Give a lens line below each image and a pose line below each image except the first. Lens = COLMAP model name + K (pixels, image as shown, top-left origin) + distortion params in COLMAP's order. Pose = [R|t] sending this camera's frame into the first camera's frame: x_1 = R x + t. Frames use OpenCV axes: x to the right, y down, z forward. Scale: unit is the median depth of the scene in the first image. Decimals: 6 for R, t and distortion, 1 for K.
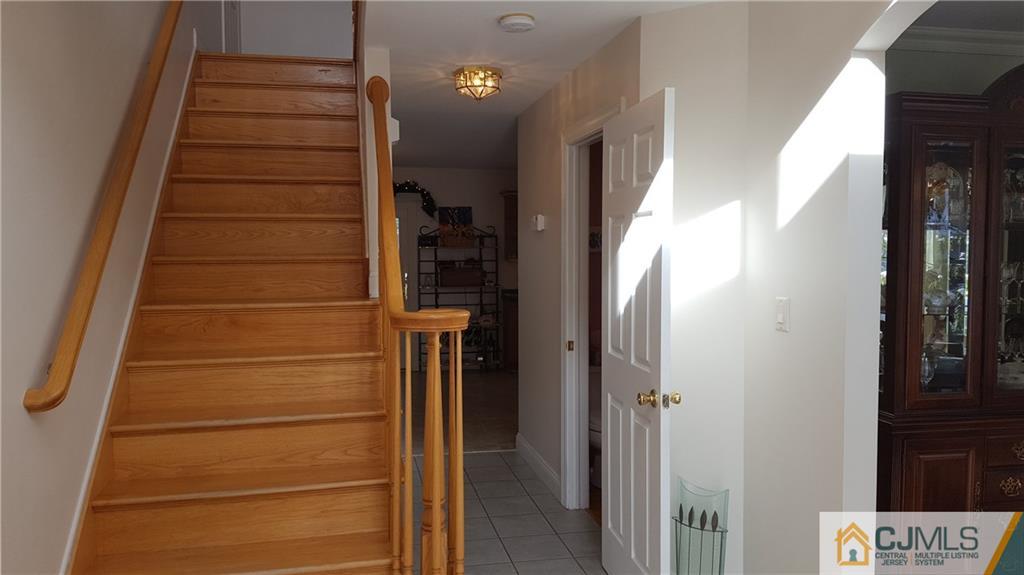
lens RADIAL K [[777.6, 0, 510.6], [0, 777.6, 289.9], [0, 0, 1]] dist [0.082587, -0.119691]
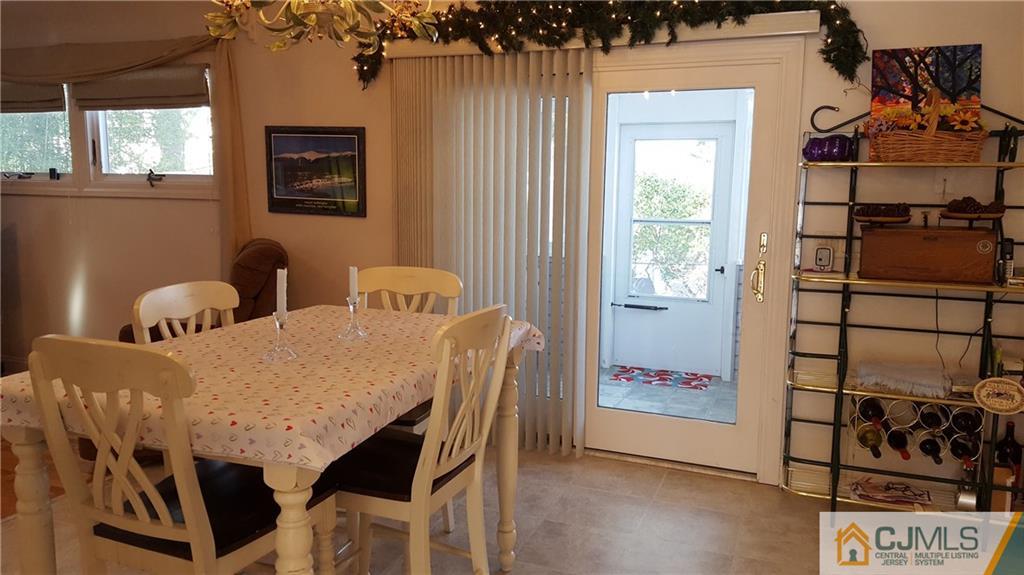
lens RADIAL K [[777.6, 0, 513.2], [0, 777.6, 291.7], [0, 0, 1]] dist [0.082587, -0.119691]
pose [[0.836339, 0.089007, -0.540938, -0.026313], [-0.045840, 0.994630, 0.092785, -0.023346], [0.546292, -0.052803, 0.835929, 0.607260]]
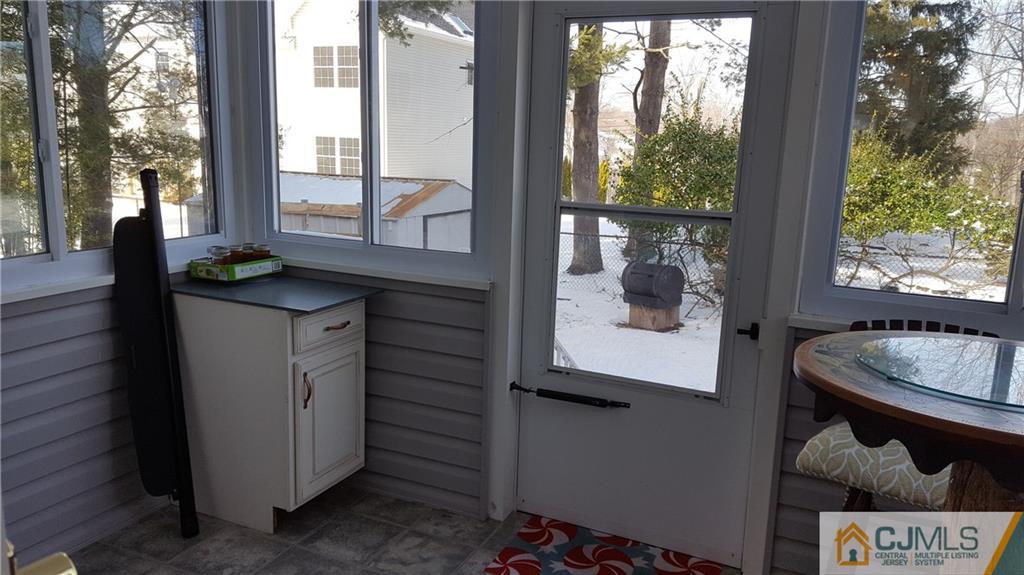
lens RADIAL K [[777.6, 0, 511.6], [0, 777.6, 288.2], [0, 0, 1]] dist [0.082587, -0.119691]
pose [[0.790221, 0.142193, -0.596098, -0.095304], [-0.066701, 0.986886, 0.146990, -0.033001], [0.609182, -0.076394, 0.789343, 0.833561]]
